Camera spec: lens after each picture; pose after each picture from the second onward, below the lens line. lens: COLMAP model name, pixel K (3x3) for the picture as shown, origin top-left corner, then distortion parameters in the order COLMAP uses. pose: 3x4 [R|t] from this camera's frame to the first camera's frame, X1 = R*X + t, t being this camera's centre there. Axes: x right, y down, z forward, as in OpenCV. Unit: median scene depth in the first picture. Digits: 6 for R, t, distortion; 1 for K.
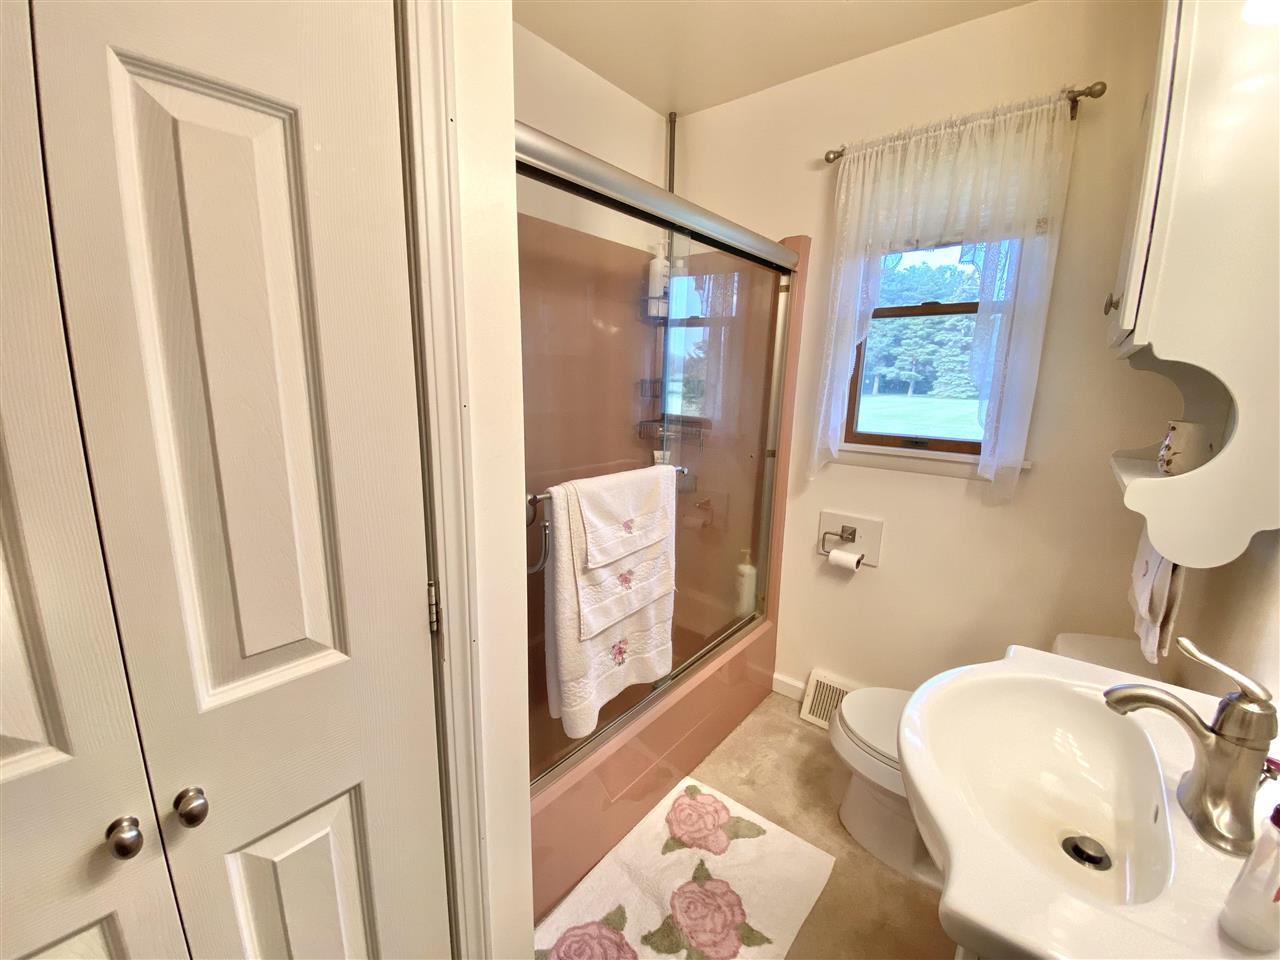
lens RADIAL K [[518.8, 0, 635.3], [0, 518.8, 483.3], [0, 0, 1]] dist [0.016500, -0.017838]
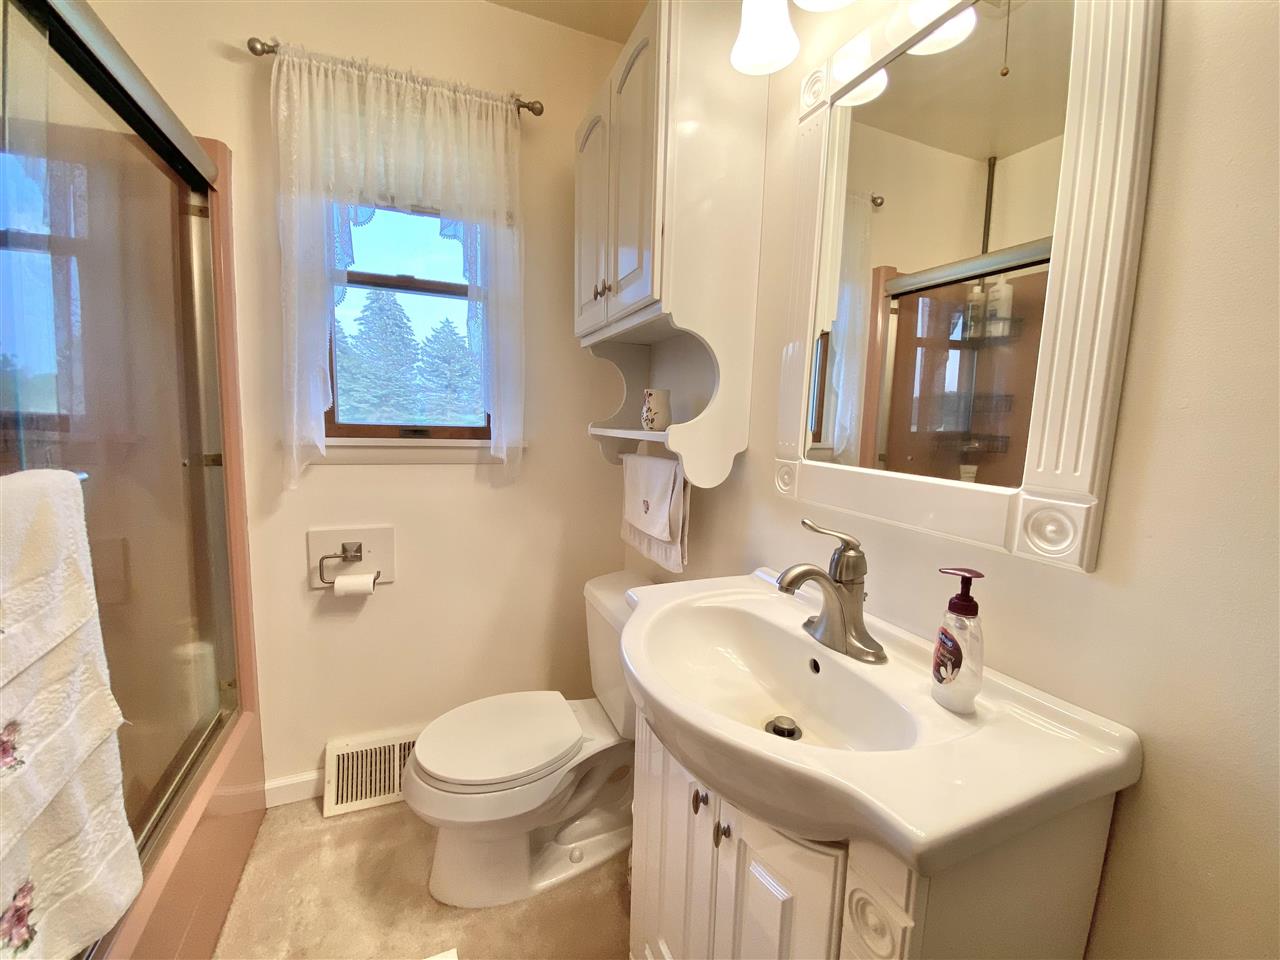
lens RADIAL K [[518.8, 0, 635.3], [0, 518.8, 483.3], [0, 0, 1]] dist [0.016500, -0.017838]
pose [[0.458720, -0.112674, 0.881408, -0.088206], [0.159104, 0.986313, 0.043281, 0.032108], [-0.874221, 0.120381, 0.470368, 0.270055]]
